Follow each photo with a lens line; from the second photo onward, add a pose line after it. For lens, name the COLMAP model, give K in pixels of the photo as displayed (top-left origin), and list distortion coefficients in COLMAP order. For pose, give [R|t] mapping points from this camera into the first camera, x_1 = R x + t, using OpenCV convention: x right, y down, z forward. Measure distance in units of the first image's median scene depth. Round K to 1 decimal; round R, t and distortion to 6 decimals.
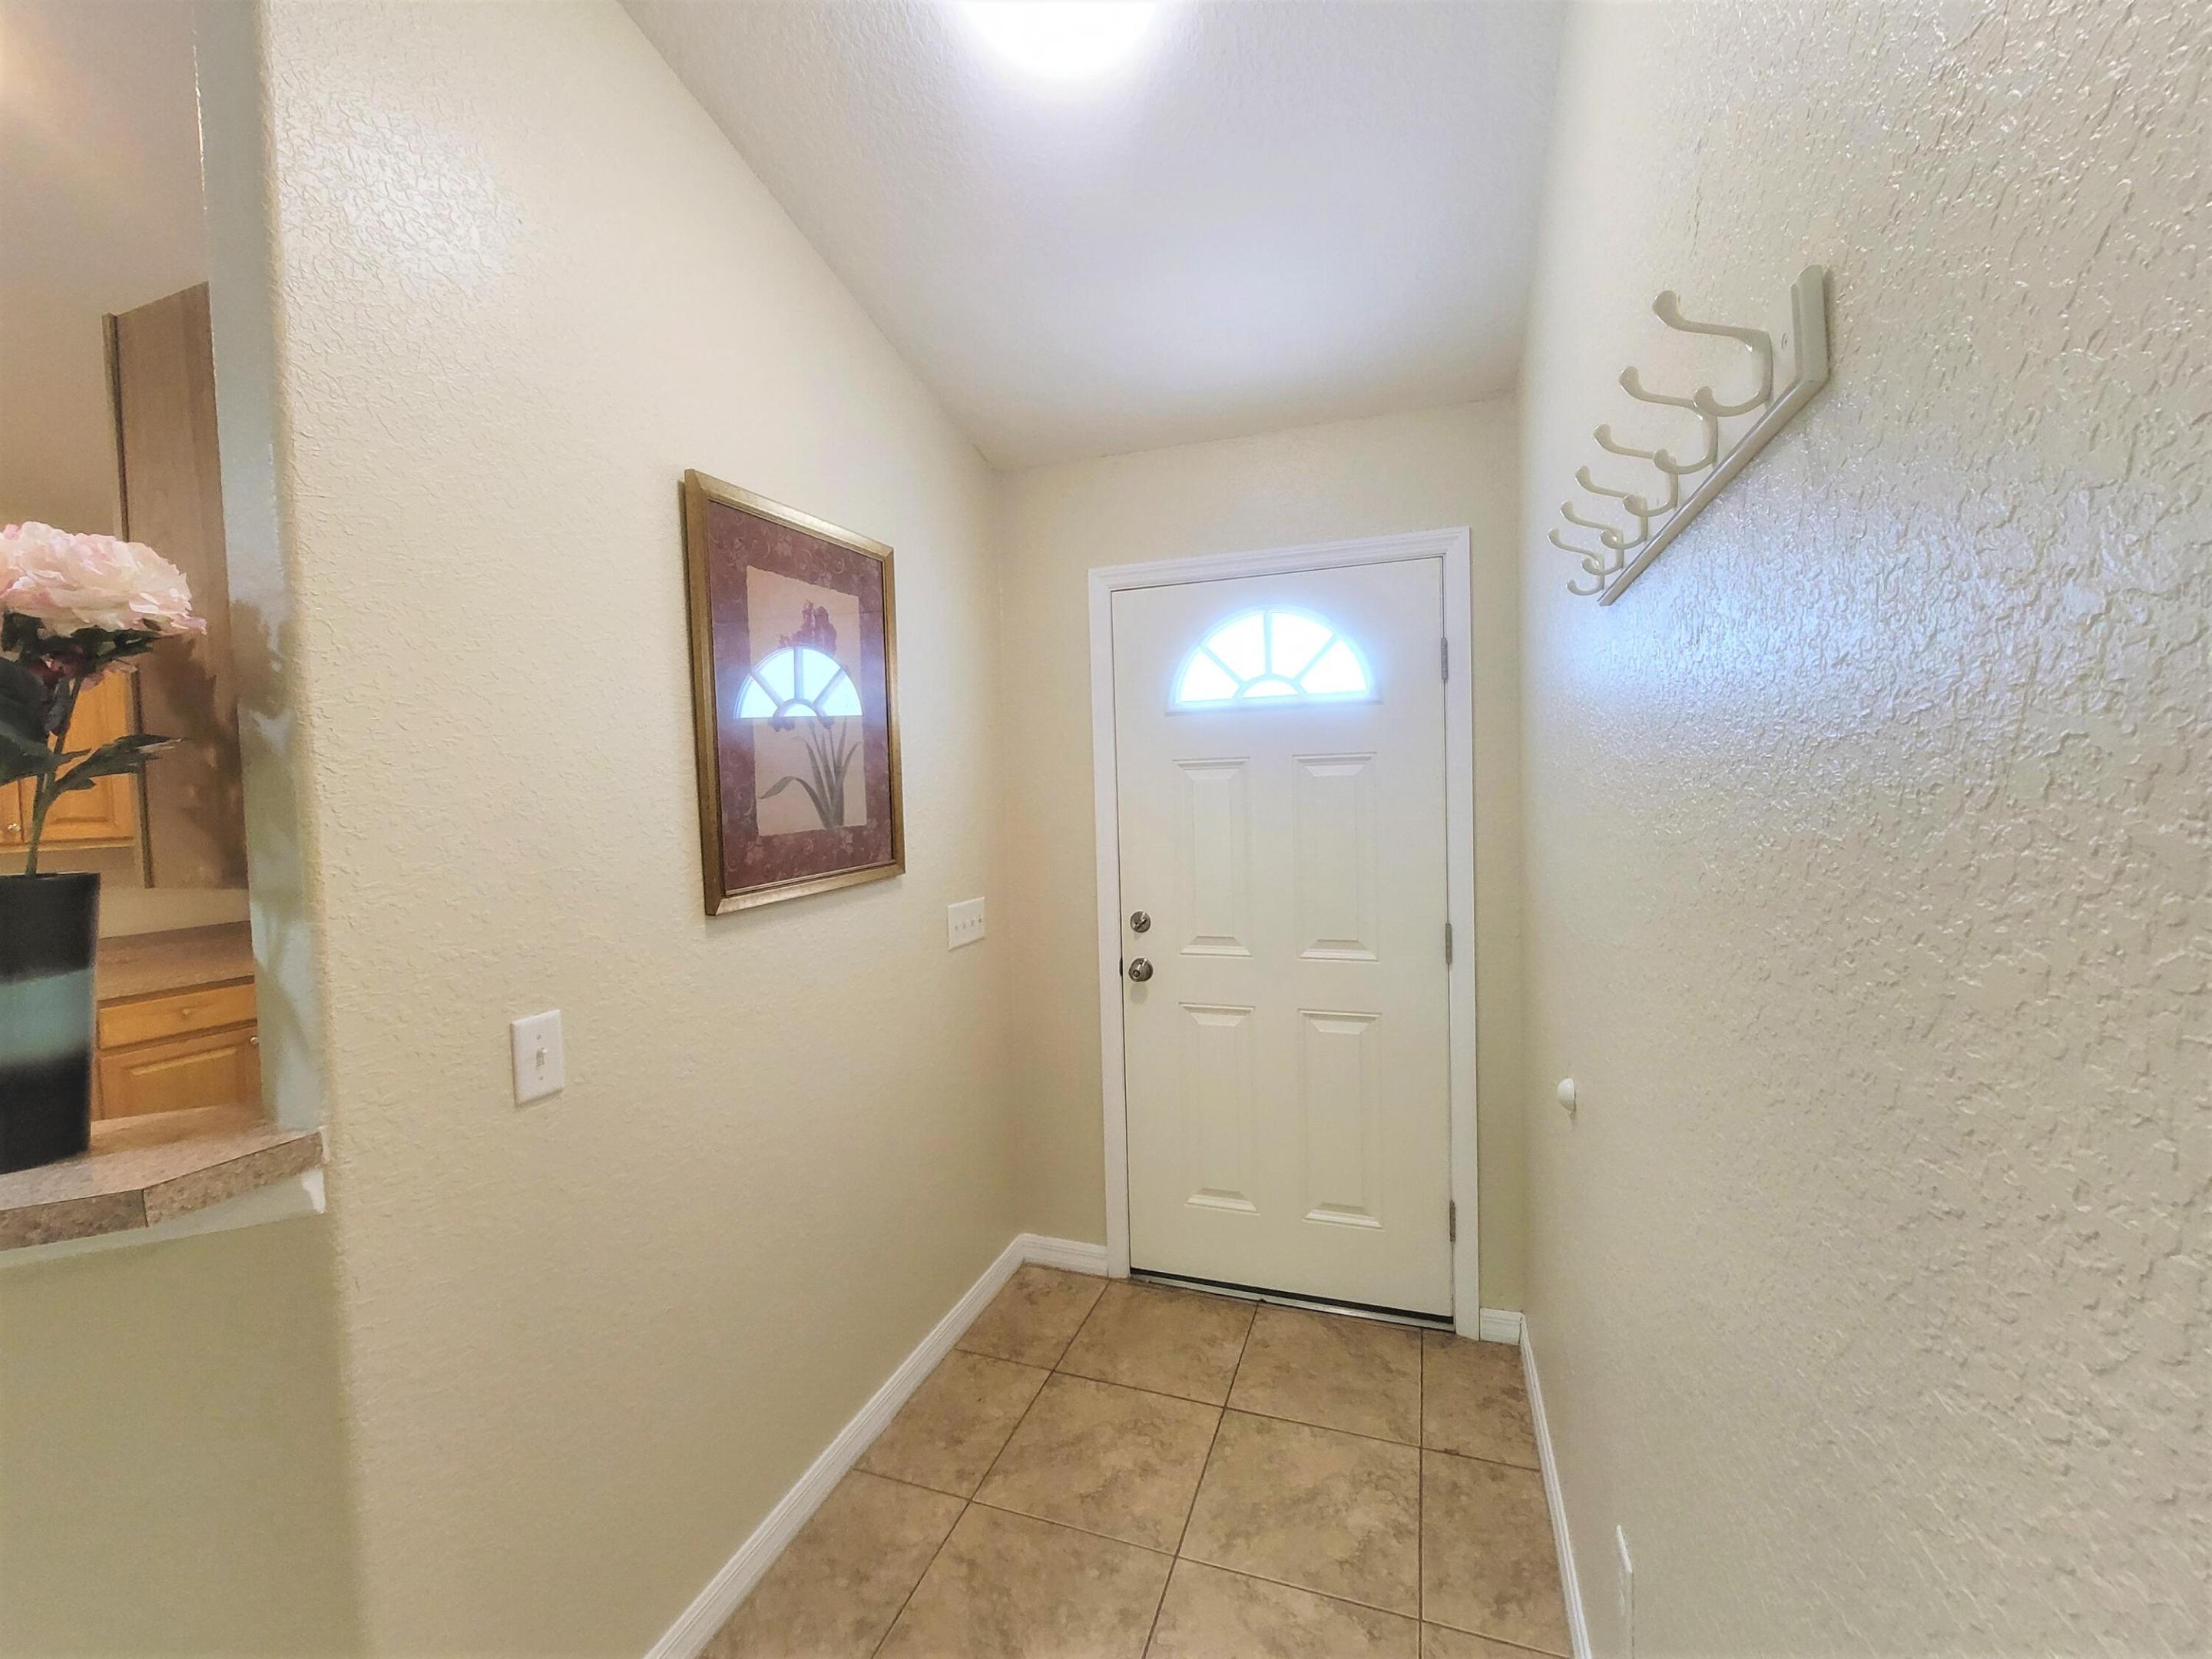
lens RADIAL K [[901.4, 0, 1109.0], [0, 901.4, 822.7], [0, 0, 1]] dist [-0.005434, 0.000646]
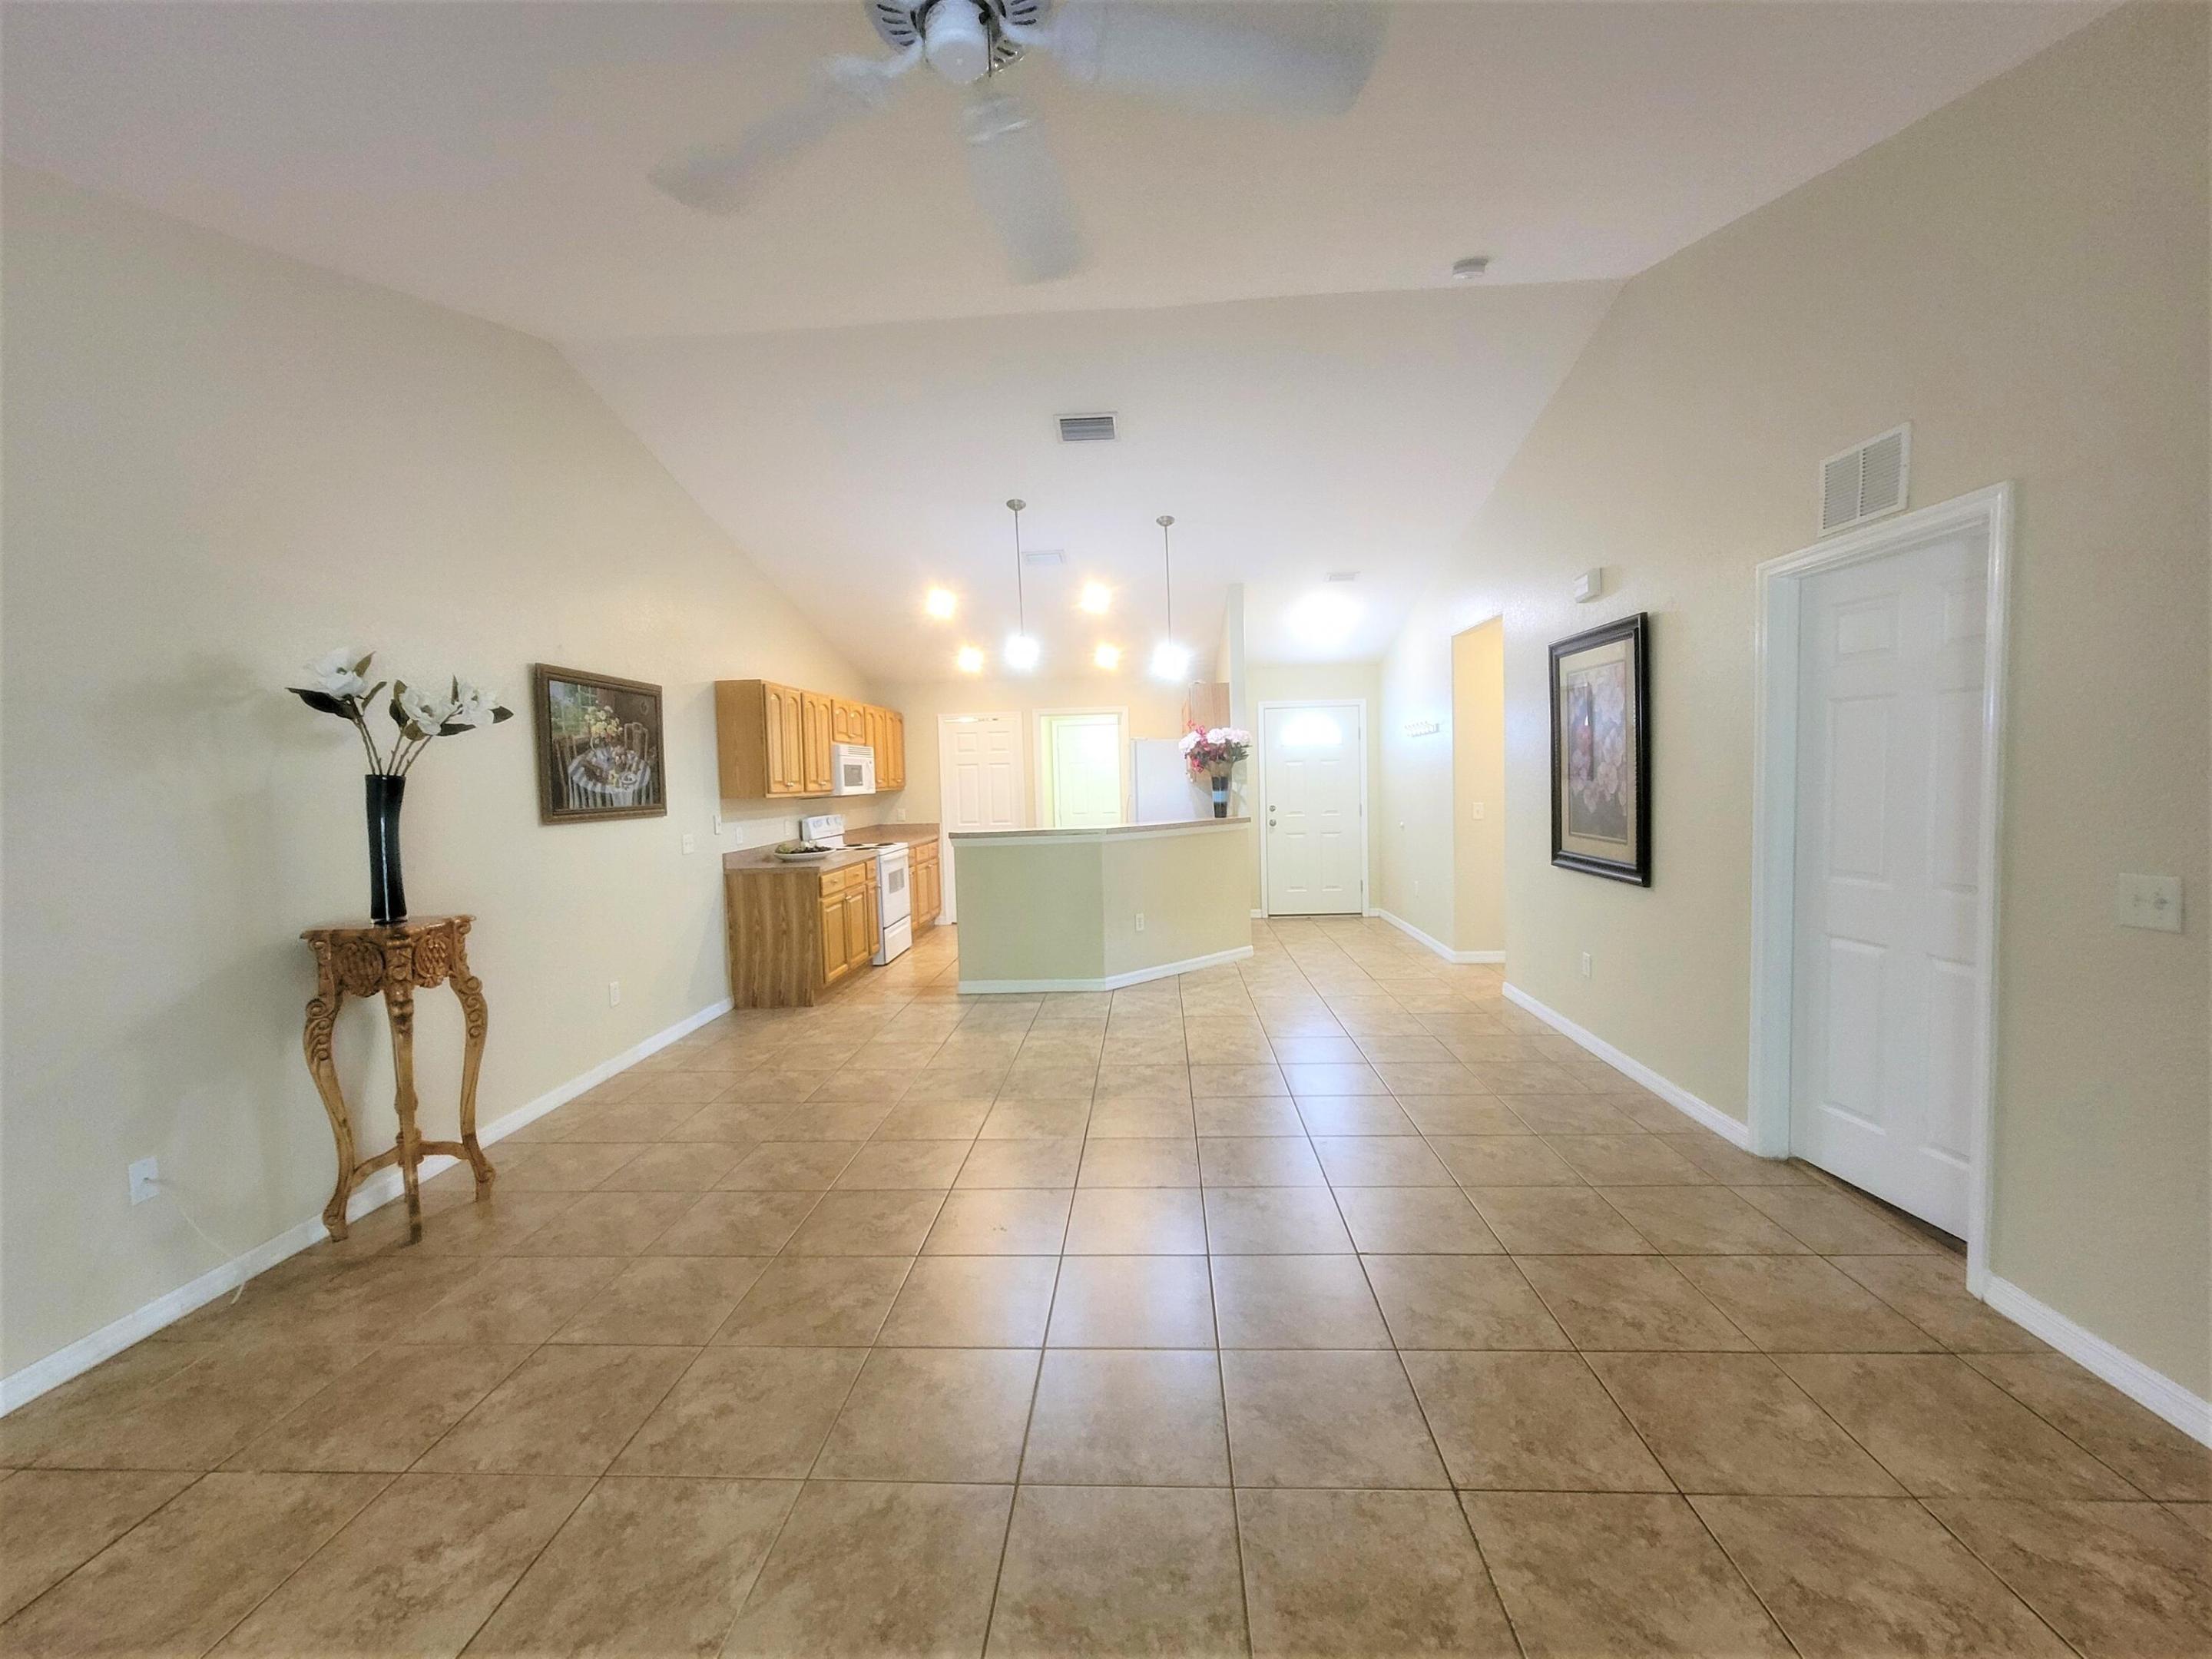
lens RADIAL K [[901.4, 0, 1109.0], [0, 901.4, 822.7], [0, 0, 1]] dist [-0.005434, 0.000646]
pose [[0.960792, -0.014737, 0.276879, -1.541034], [0.011752, 0.999854, 0.012438, 0.120361], [-0.277022, -0.008697, 0.960824, -2.133023]]
